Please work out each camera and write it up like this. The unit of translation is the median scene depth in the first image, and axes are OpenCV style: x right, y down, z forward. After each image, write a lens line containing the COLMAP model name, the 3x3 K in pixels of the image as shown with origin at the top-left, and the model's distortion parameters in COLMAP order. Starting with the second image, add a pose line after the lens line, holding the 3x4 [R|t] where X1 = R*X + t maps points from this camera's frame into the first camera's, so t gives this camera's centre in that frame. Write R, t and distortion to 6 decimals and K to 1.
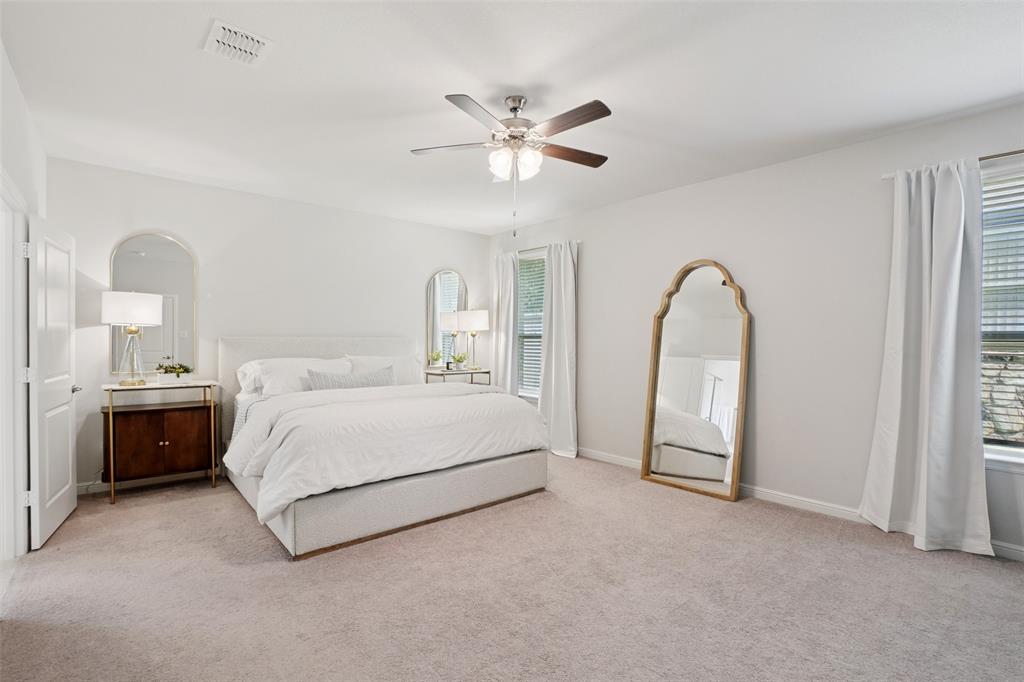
lens RADIAL K [[457.8, 0, 507.3], [0, 457.8, 335.3], [0, 0, 1]] dist [-0.050744, 0.012853]
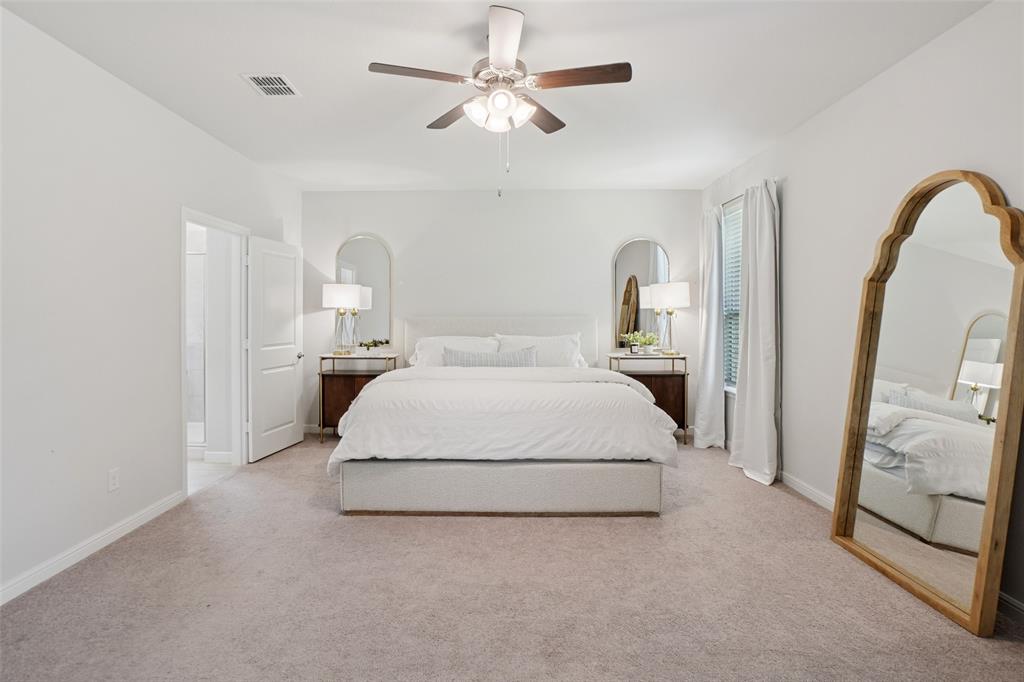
lens RADIAL K [[478.7, 0, 510.1], [0, 478.7, 312.5], [0, 0, 1]] dist [-0.026882, 0.001228]
pose [[0.761234, -0.012135, -0.648364, 0.433182], [0.010315, 0.999925, -0.006604, 0.002433], [0.648395, -0.001661, 0.761302, 0.245400]]
